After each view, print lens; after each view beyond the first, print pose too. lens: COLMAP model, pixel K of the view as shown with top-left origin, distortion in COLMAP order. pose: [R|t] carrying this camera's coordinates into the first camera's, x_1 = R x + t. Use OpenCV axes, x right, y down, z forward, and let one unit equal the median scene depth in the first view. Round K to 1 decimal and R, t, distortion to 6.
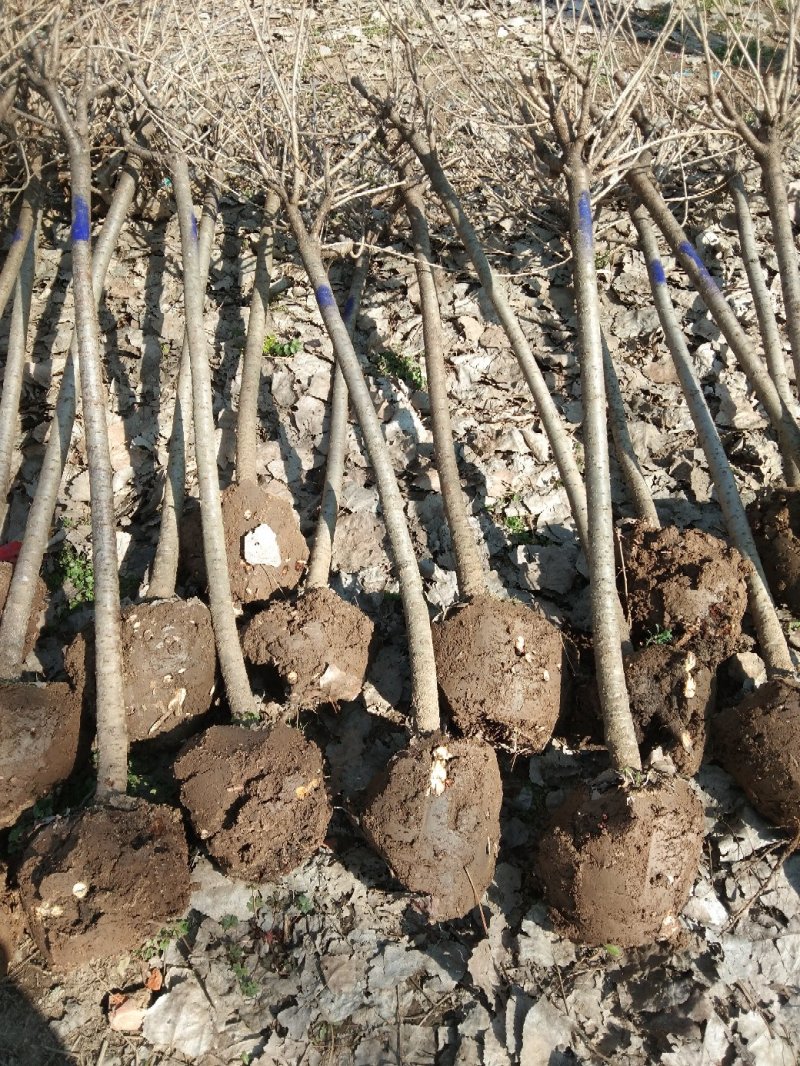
lens RADIAL K [[841.9, 0, 400.0], [0, 841.9, 533.0], [0, 0, 1]] dist [0.077301, -0.206665]
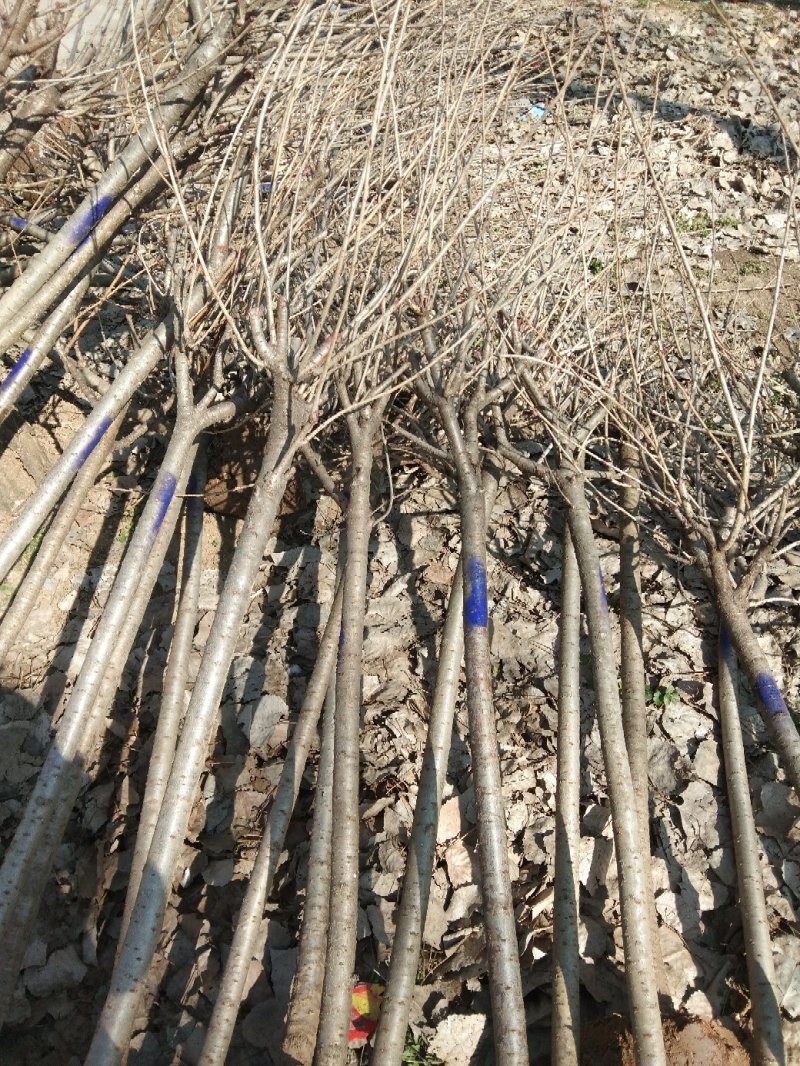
lens RADIAL K [[841.9, 0, 400.0], [0, 841.9, 533.0], [0, 0, 1]] dist [0.077301, -0.206665]
pose [[0.979554, 0.098944, -0.175170, -0.267529], [-0.118811, 0.987156, -0.106802, -0.280962], [0.162353, 0.125430, 0.978728, 0.207944]]
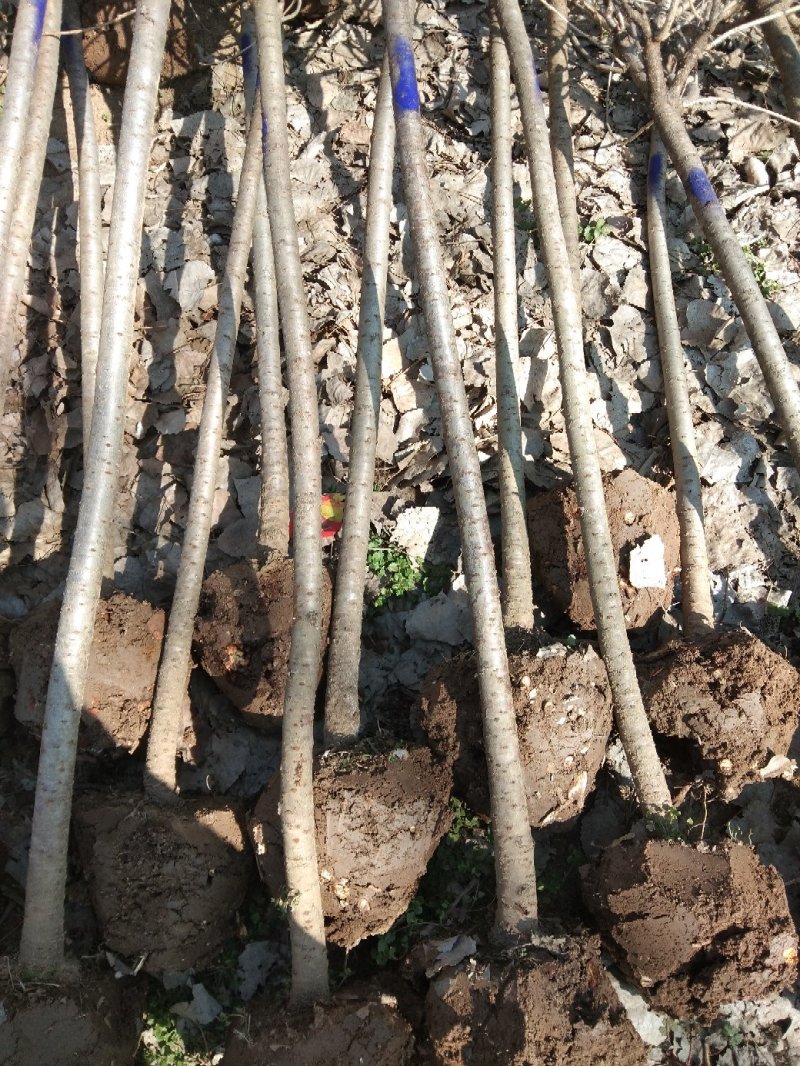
lens RADIAL K [[841.9, 0, 400.0], [0, 841.9, 533.0], [0, 0, 1]] dist [0.077301, -0.206665]
pose [[0.997364, 0.052534, -0.050060, -0.276260], [-0.039028, 0.969918, 0.240283, -0.145027], [0.061178, -0.237696, 0.969411, 0.201248]]
